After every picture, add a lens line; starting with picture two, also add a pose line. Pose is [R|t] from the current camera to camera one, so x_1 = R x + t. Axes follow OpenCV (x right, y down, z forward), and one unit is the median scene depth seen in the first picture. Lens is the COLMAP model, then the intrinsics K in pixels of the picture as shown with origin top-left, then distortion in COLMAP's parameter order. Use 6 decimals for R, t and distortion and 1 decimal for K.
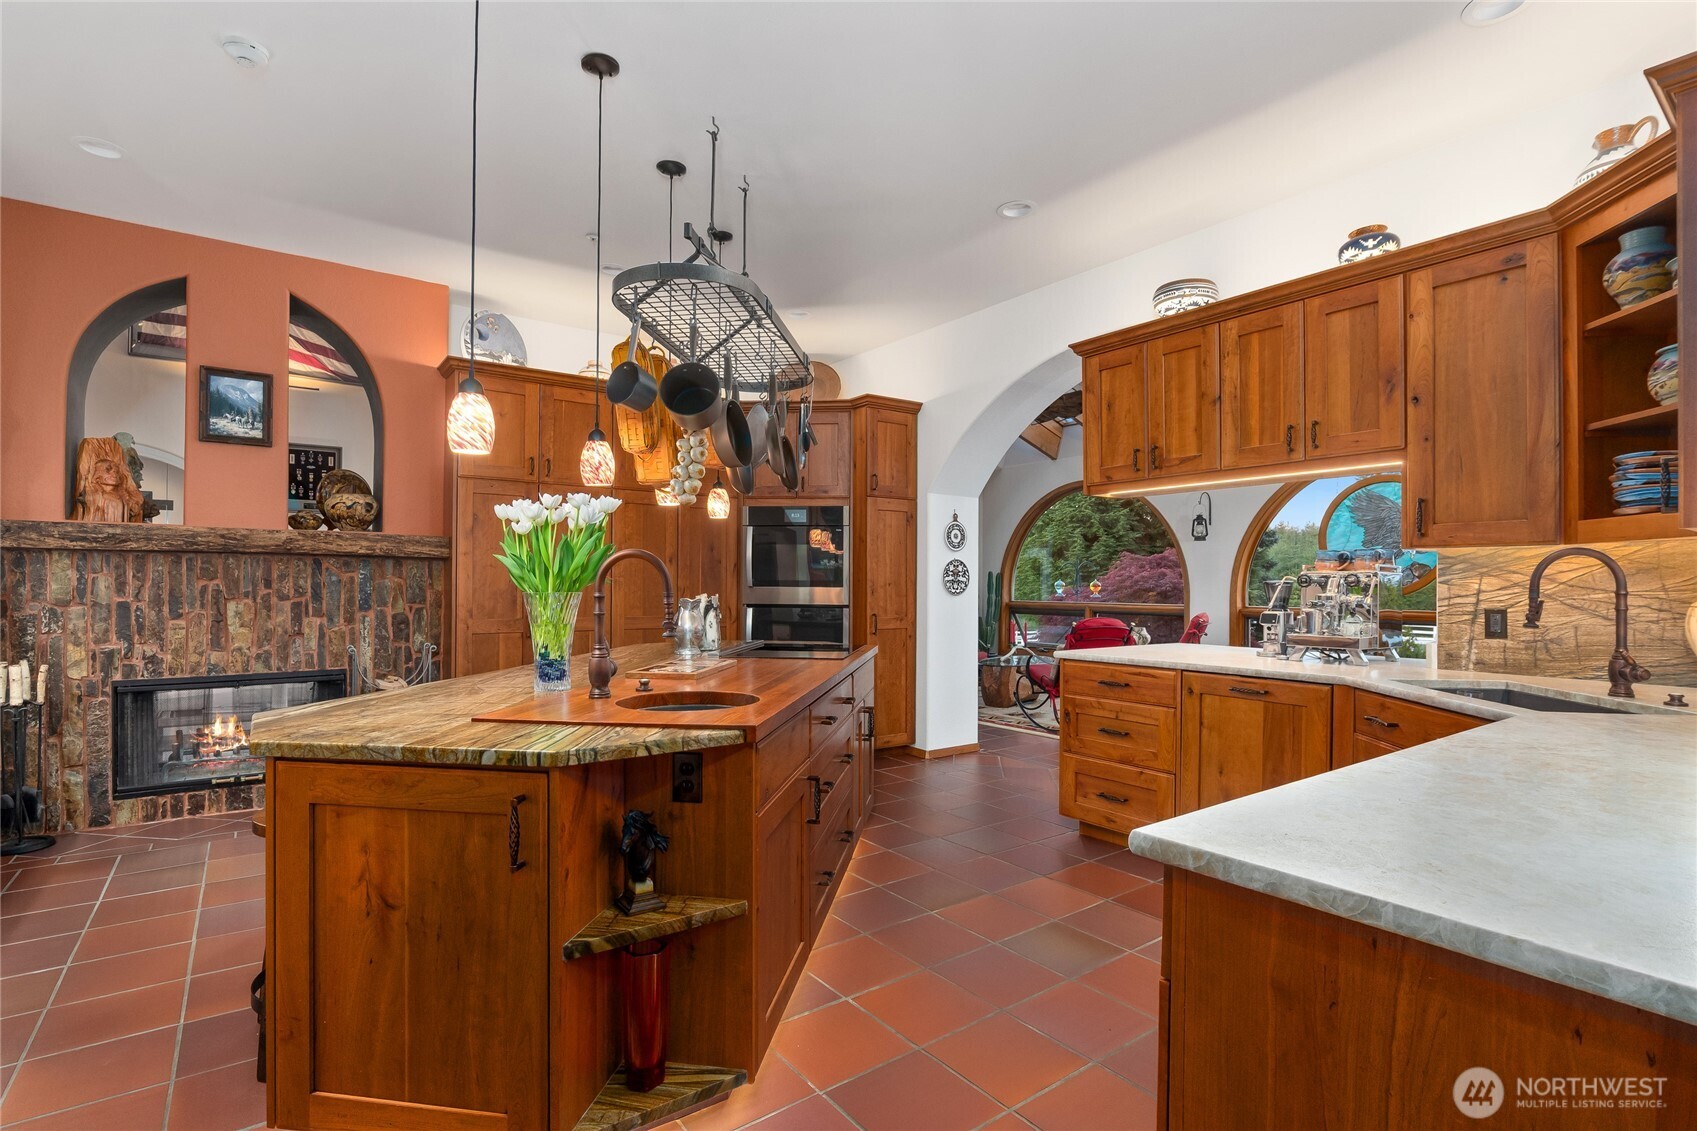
lens RADIAL K [[784.1, 0, 844.7], [0, 784.1, 573.0], [0, 0, 1]] dist [-0.016506, 0.000208]
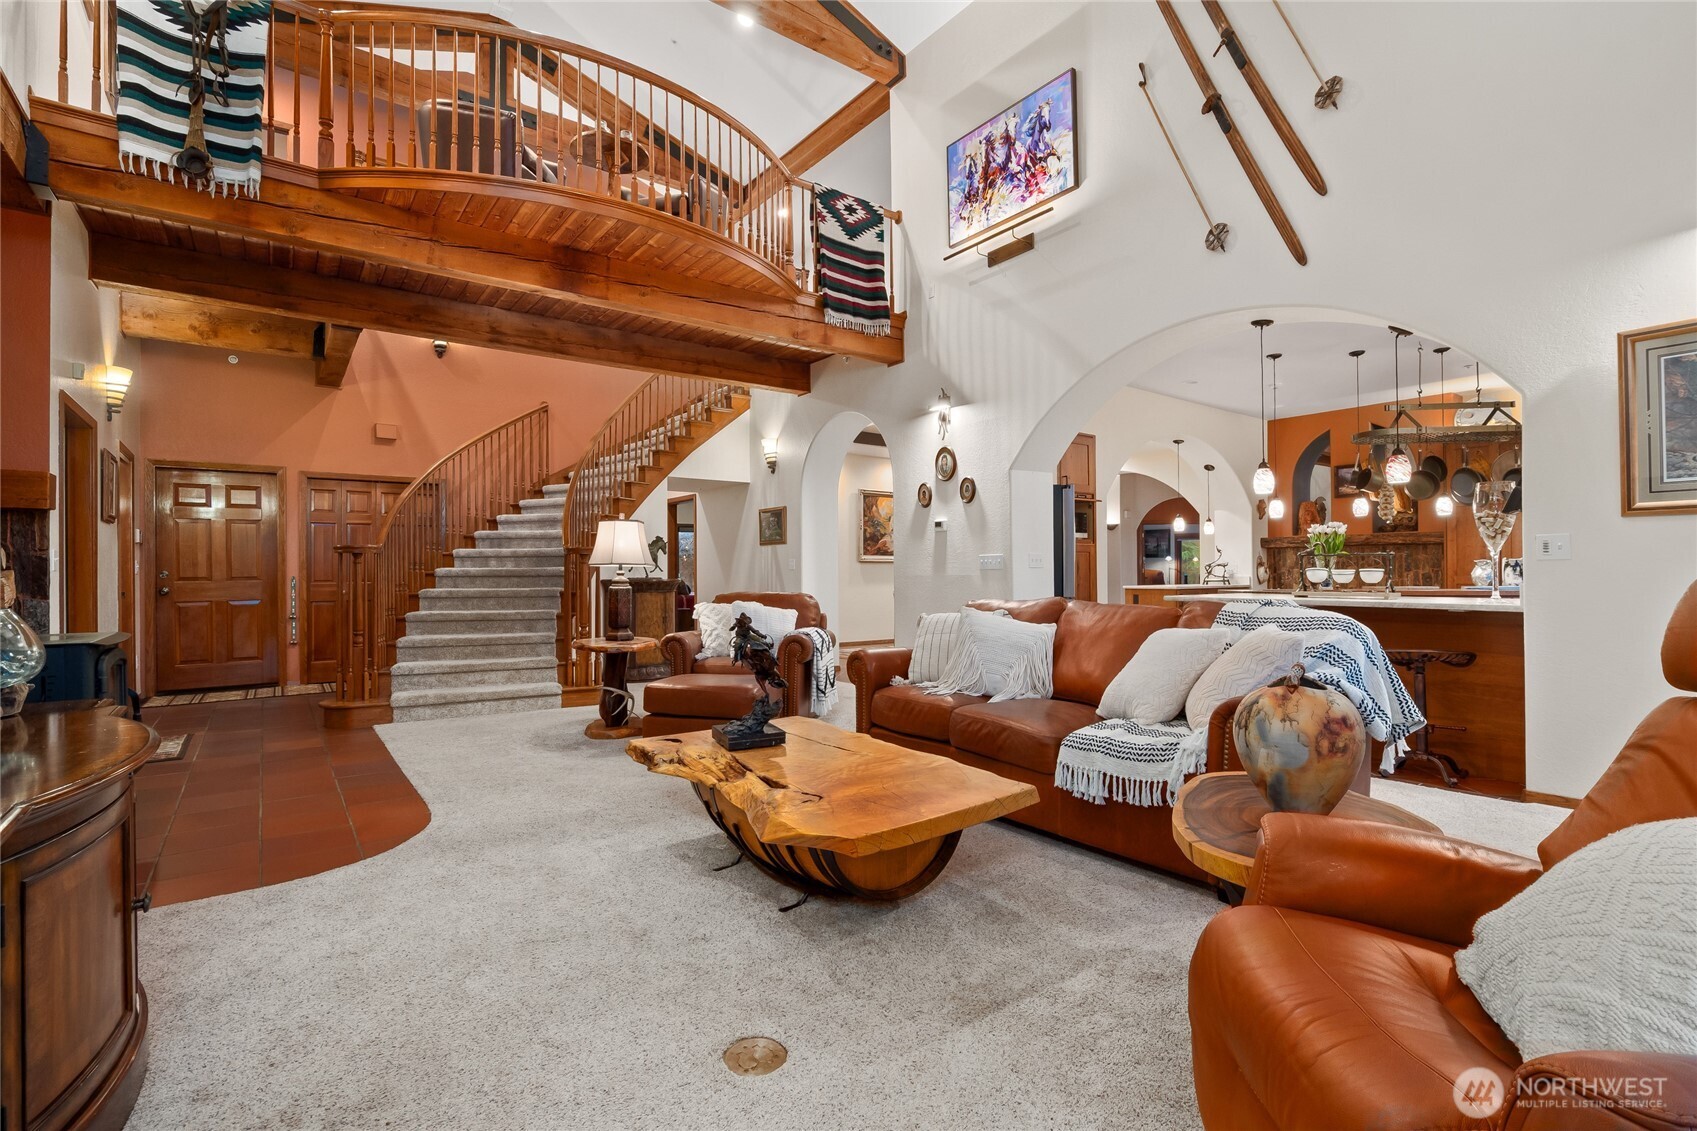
lens RADIAL K [[784.1, 0, 844.4], [0, 784.1, 570.2], [0, 0, 1]] dist [-0.016506, 0.000208]
pose [[-0.003439, -0.010830, -0.999935, 1.371915], [0.011507, 0.999875, -0.010869, 0.049771], [0.999928, -0.011543, -0.003314, -0.430756]]
